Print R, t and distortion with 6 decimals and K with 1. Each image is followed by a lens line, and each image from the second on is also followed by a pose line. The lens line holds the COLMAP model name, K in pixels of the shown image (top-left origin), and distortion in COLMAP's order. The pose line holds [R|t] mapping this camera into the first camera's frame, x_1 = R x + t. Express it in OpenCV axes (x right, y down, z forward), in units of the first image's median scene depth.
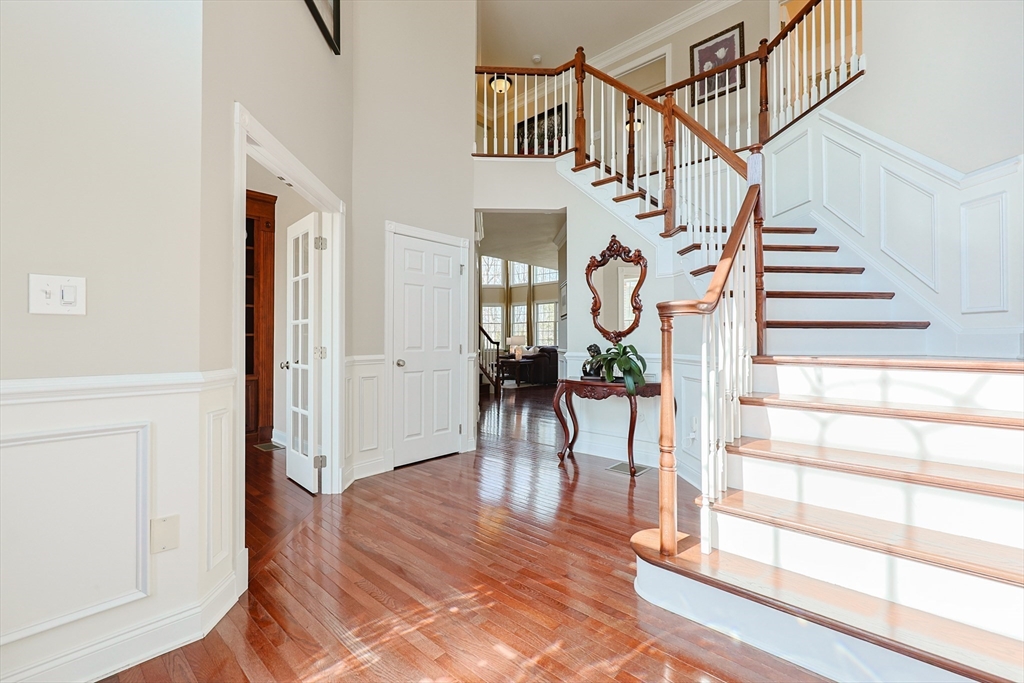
lens RADIAL K [[440.2, 0, 513.4], [0, 440.2, 340.7], [0, 0, 1]] dist [0.008146, 0.001050]
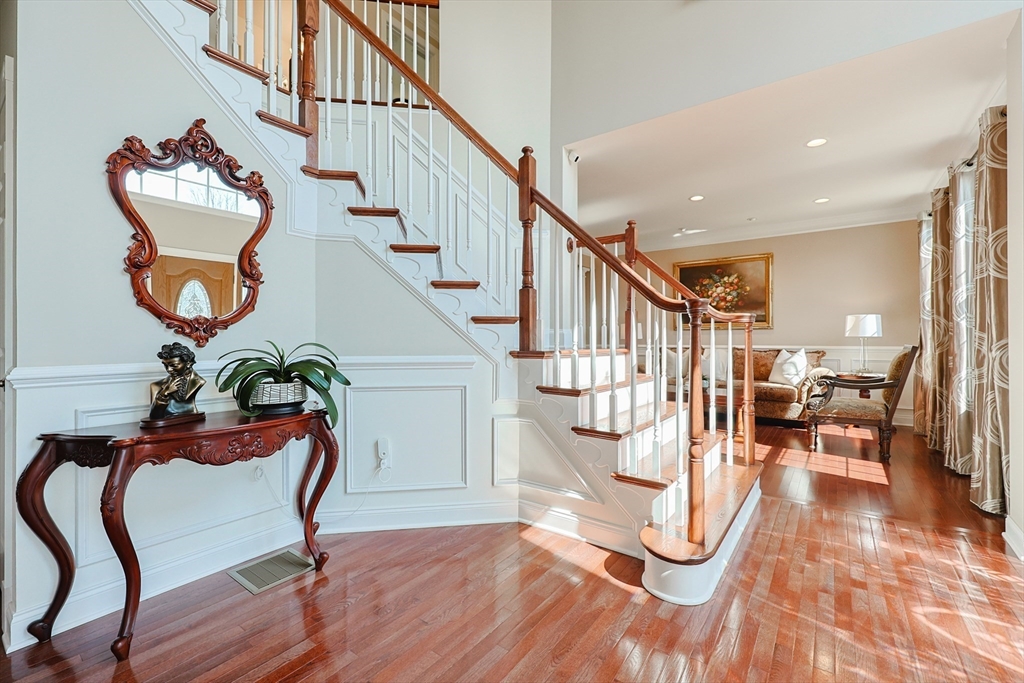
lens RADIAL K [[440.2, 0, 507.9], [0, 440.2, 339.0], [0, 0, 1]] dist [0.008146, 0.001050]
pose [[-0.097322, -0.000085, 0.995253, -0.307116], [-0.009862, 0.999951, -0.000879, 0.001740], [-0.995204, -0.009901, -0.097318, 0.734626]]
